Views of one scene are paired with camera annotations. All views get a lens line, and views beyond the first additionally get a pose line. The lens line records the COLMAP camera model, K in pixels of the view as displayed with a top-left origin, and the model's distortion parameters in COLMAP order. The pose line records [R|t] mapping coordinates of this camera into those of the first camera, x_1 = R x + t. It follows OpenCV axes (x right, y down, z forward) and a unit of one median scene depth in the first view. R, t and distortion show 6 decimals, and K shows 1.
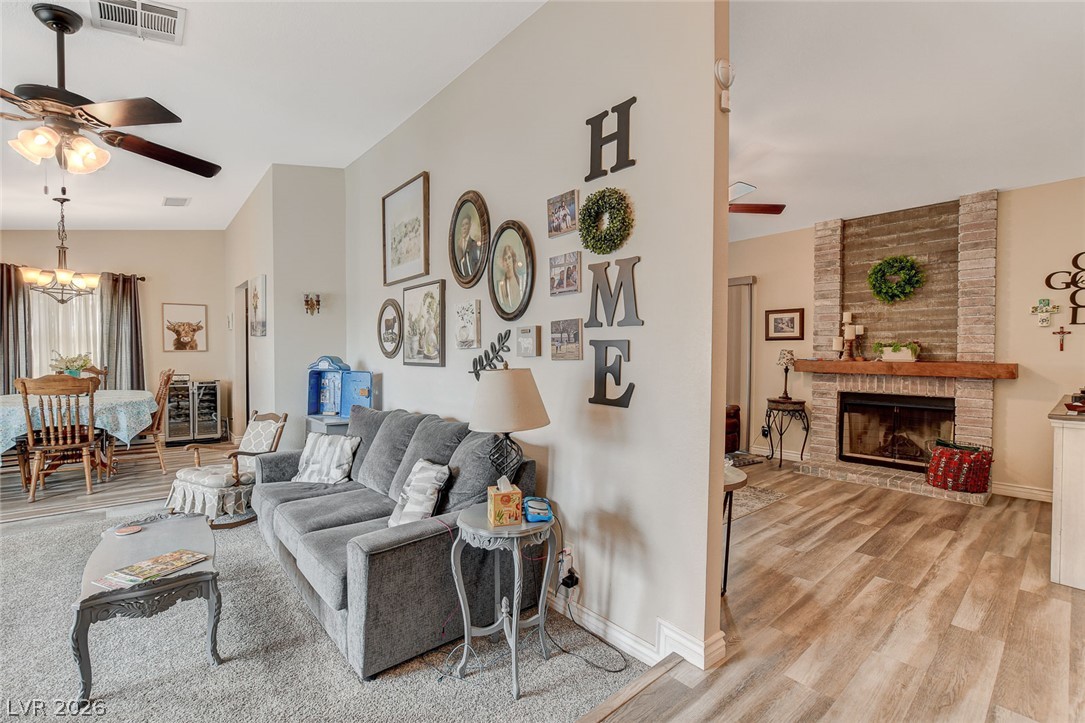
lens RADIAL K [[477.9, 0, 538.3], [0, 477.9, 364.0], [0, 0, 1]] dist [-0.022819, -0.000732]
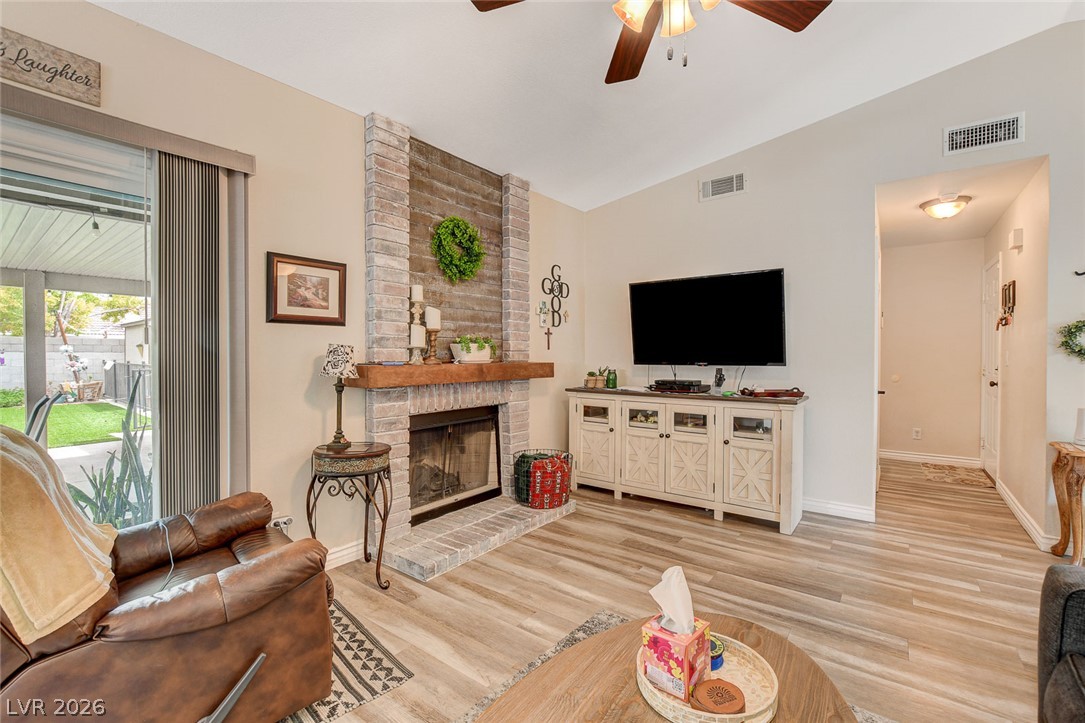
lens RADIAL K [[475.1, 0, 540.1], [0, 475.1, 361.0], [0, 0, 1]] dist [-0.018452, 0.001096]
pose [[-0.215919, -0.018344, 0.976239, 0.013607], [0.022023, 0.999478, 0.023652, -0.024652], [-0.976163, 0.026606, -0.215403, 1.106660]]
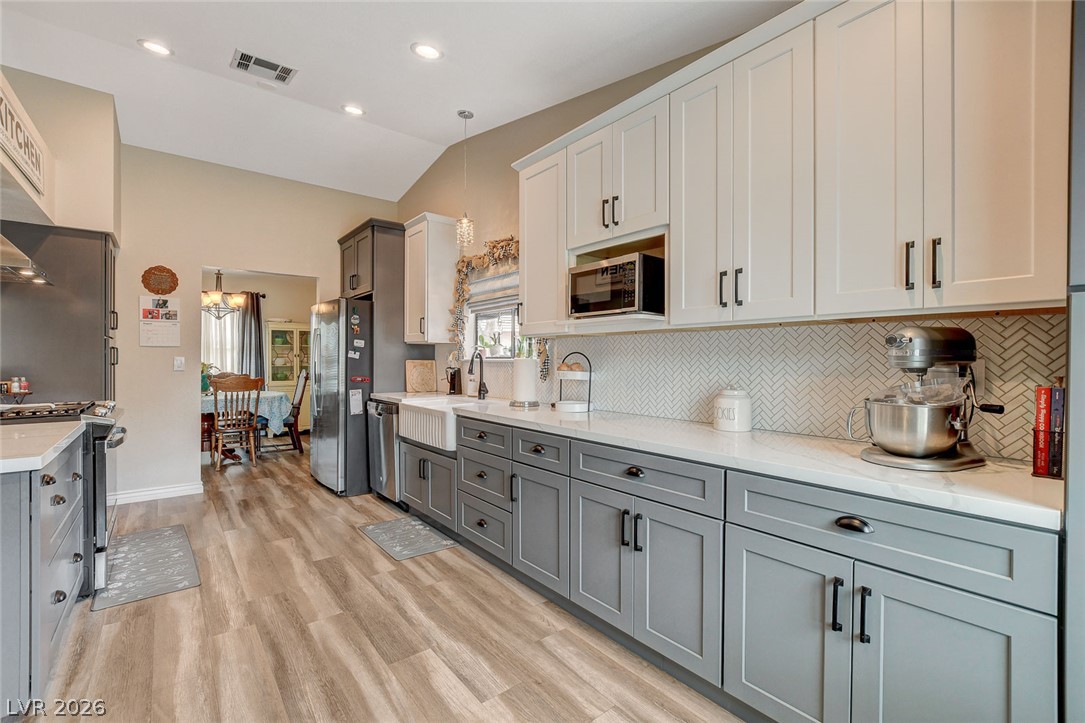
lens RADIAL K [[470.6, 0, 542.2], [0, 470.6, 362.6], [0, 0, 1]] dist [-0.021134, 0.005260]
pose [[-0.028636, 0.003821, -0.999583, 0.194467], [-0.025653, 0.999661, 0.004557, -0.045326], [0.999261, 0.025773, -0.028528, 2.001516]]
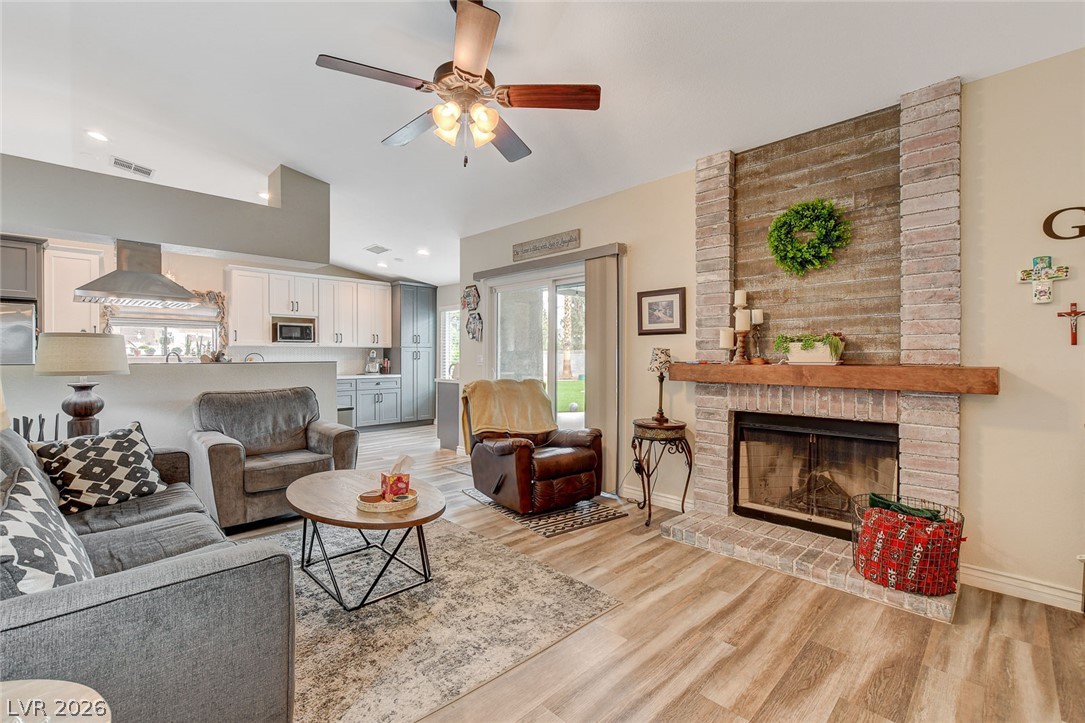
lens RADIAL K [[475.1, 0, 540.1], [0, 475.1, 361.0], [0, 0, 1]] dist [-0.018452, 0.001096]
pose [[0.997418, -0.006749, 0.071498, 0.369372], [0.007654, 0.999894, -0.012393, -0.005462], [-0.071407, 0.012908, 0.997364, 0.410519]]
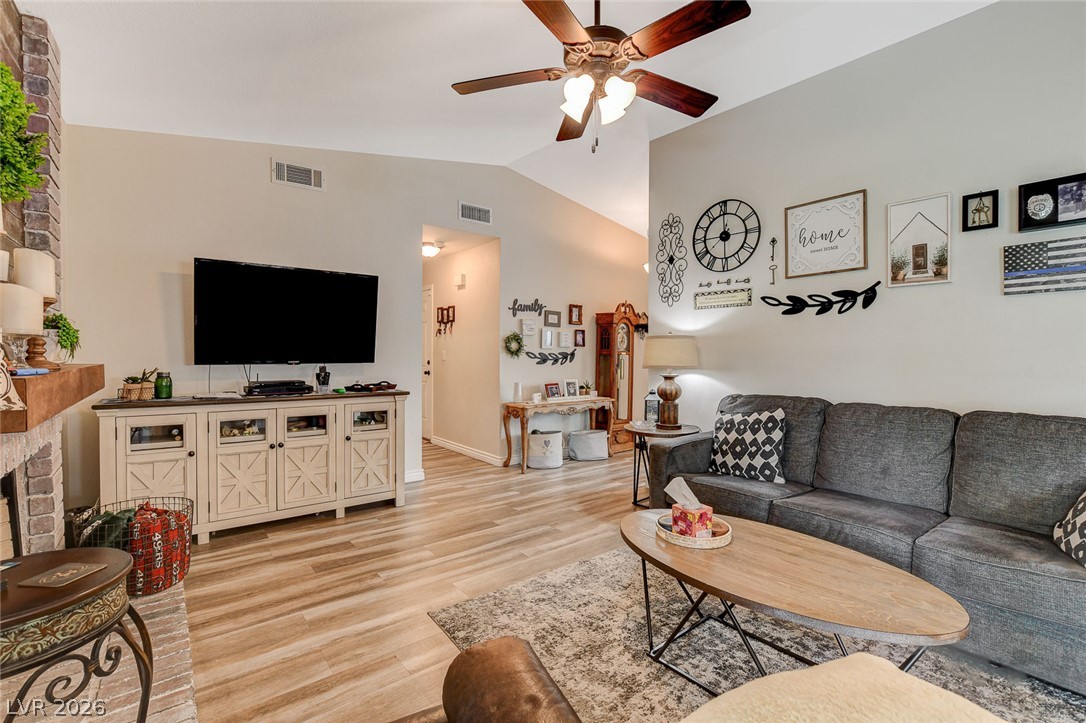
lens RADIAL K [[475.5, 0, 540.6], [0, 475.5, 361.0], [0, 0, 1]] dist [-0.018452, 0.001096]
pose [[-0.999434, -0.011354, 0.031681, 0.364082], [-0.010079, 0.999144, 0.040114, -0.030794], [-0.032109, 0.039772, -0.998693, 1.426186]]
